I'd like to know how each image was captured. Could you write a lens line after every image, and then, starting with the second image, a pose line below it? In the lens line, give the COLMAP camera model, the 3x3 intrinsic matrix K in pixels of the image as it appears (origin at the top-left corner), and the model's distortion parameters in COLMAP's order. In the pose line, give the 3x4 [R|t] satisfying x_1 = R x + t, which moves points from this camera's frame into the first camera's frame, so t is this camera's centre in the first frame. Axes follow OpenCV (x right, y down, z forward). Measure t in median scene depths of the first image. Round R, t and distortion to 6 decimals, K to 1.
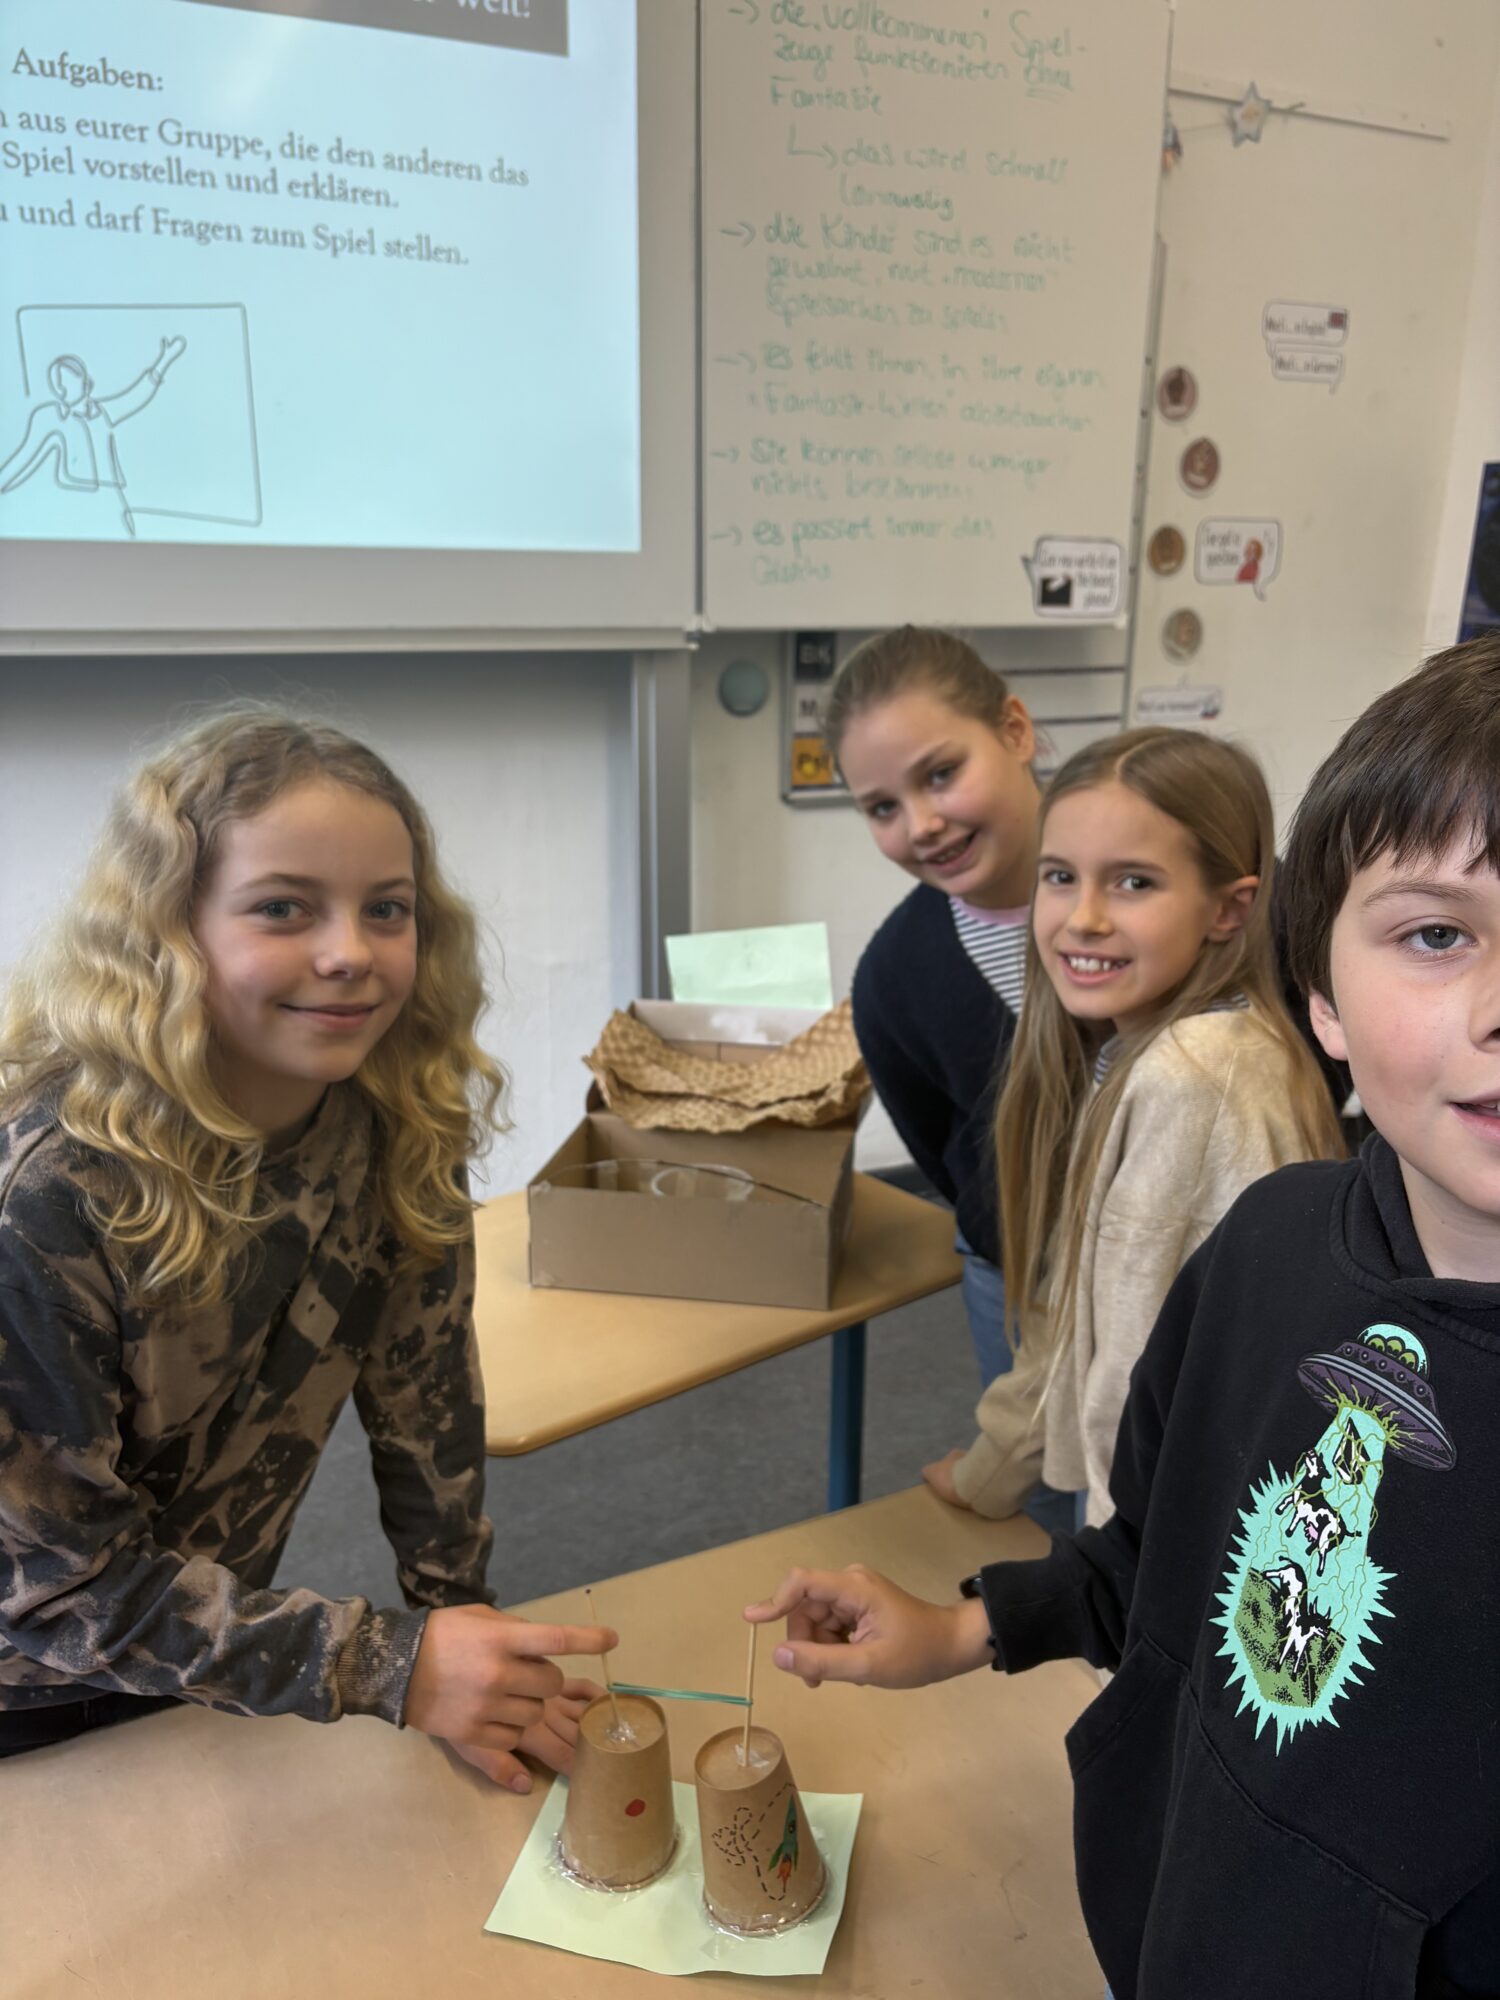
lens RADIAL K [[1528.6, 0, 756.1], [0, 1528.6, 1003.8], [0, 0, 1]] dist [0.026483, -0.010512]
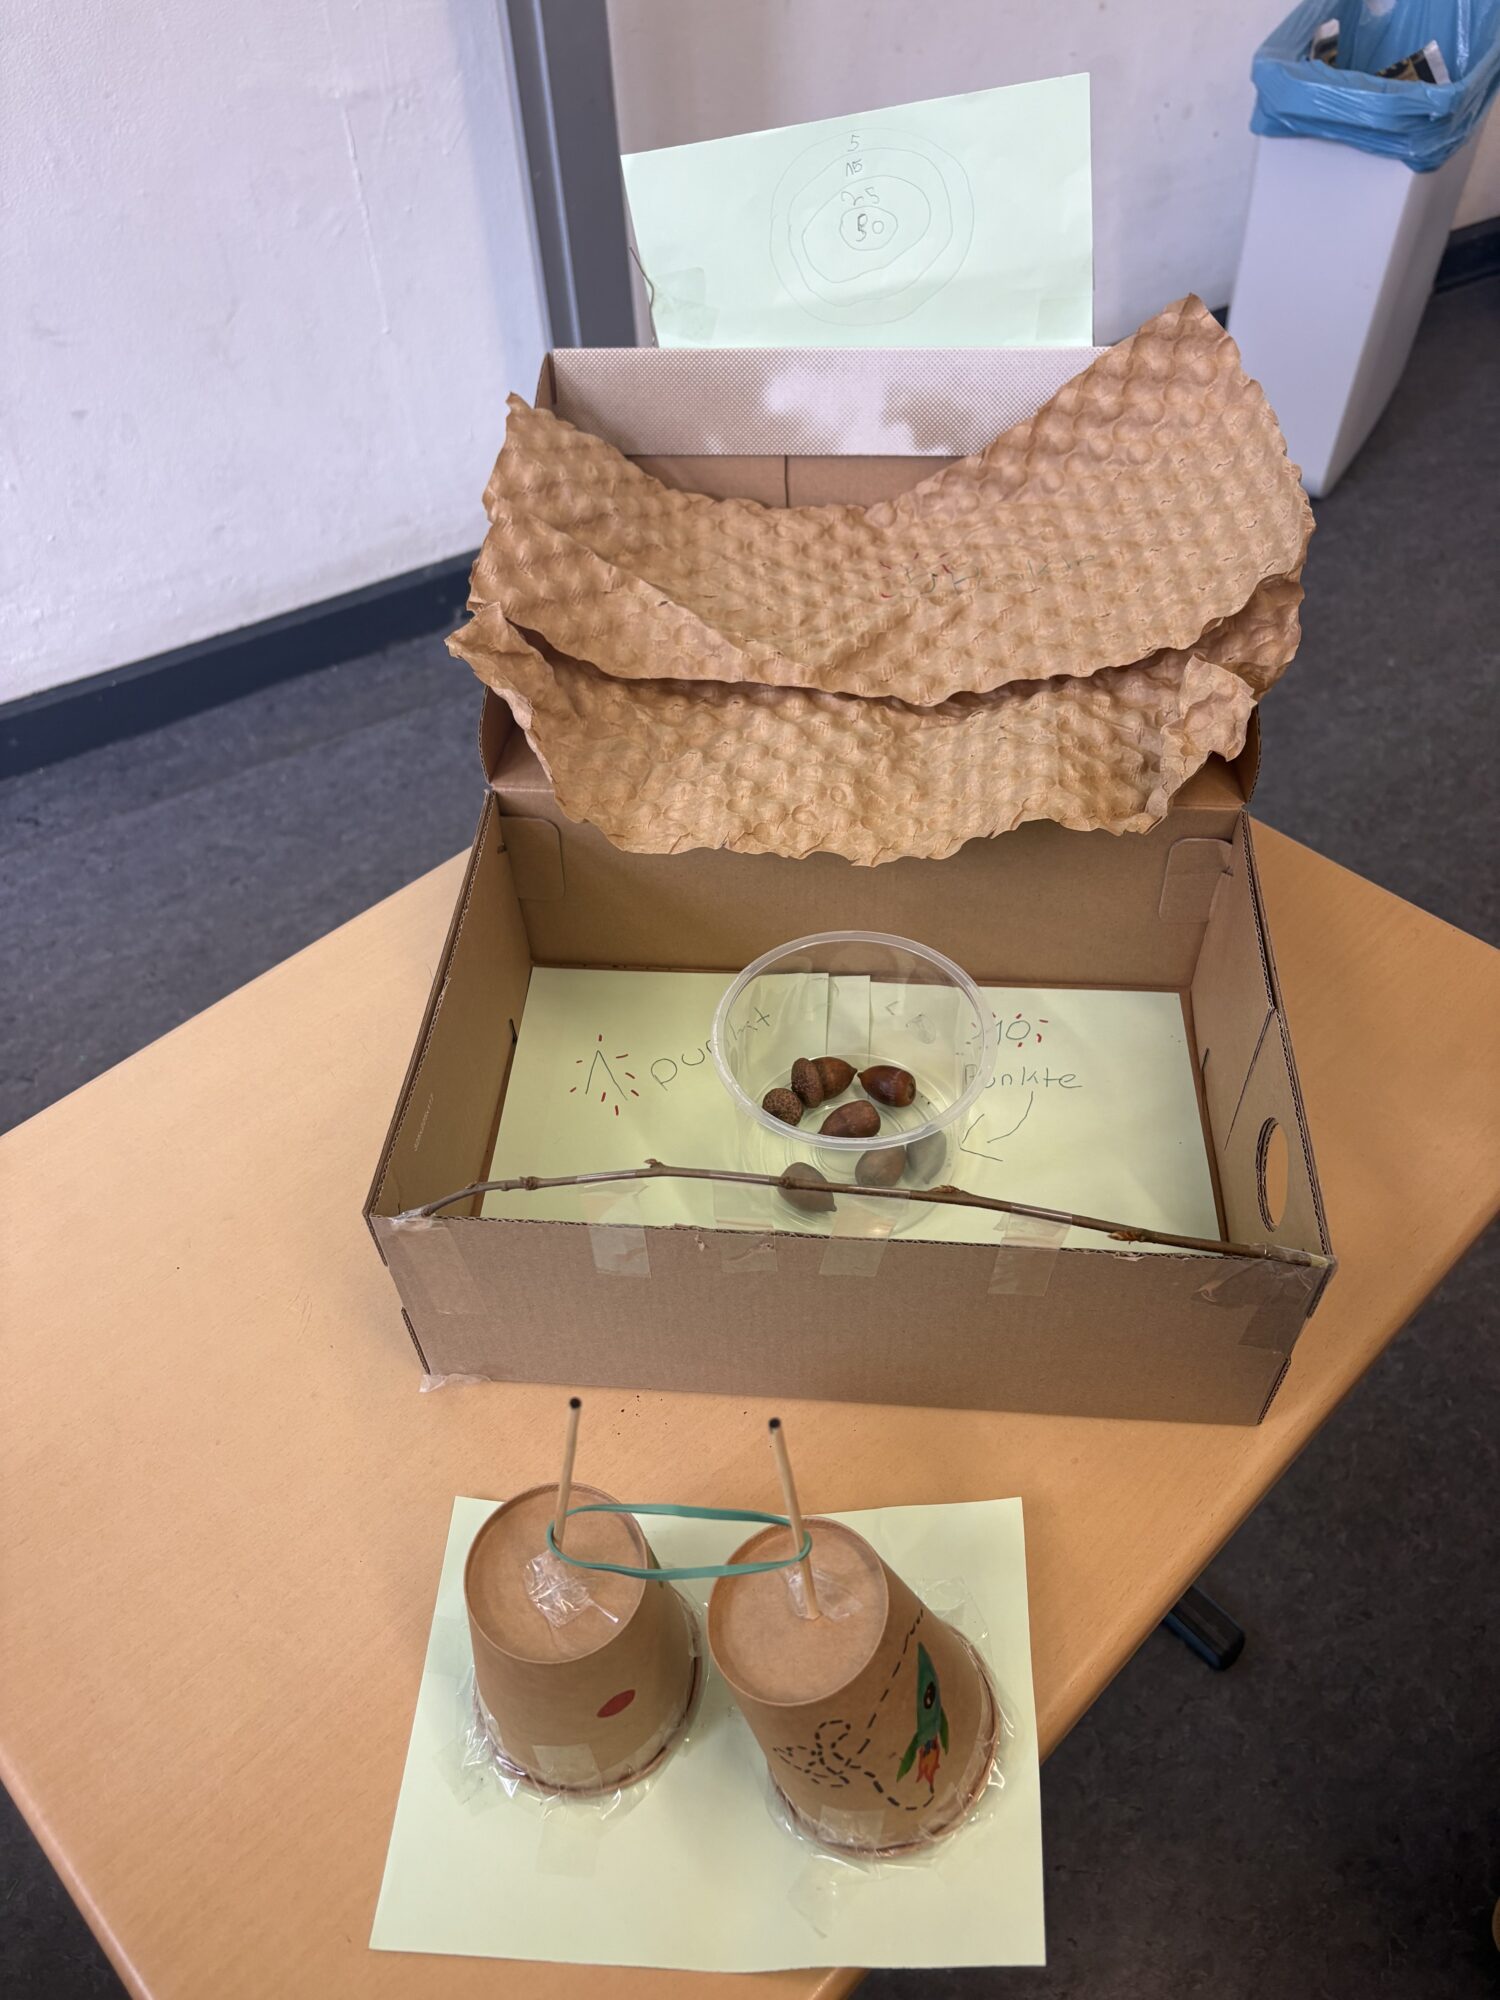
lens RADIAL K [[1528.6, 0, 740.0], [0, 1528.6, 1001.8], [0, 0, 1]] dist [0.026483, -0.010512]
pose [[0.994981, -0.096392, 0.026874, -0.048462], [0.064981, 0.826605, 0.559018, -0.062823], [-0.076099, -0.554466, 0.828720, 0.489934]]
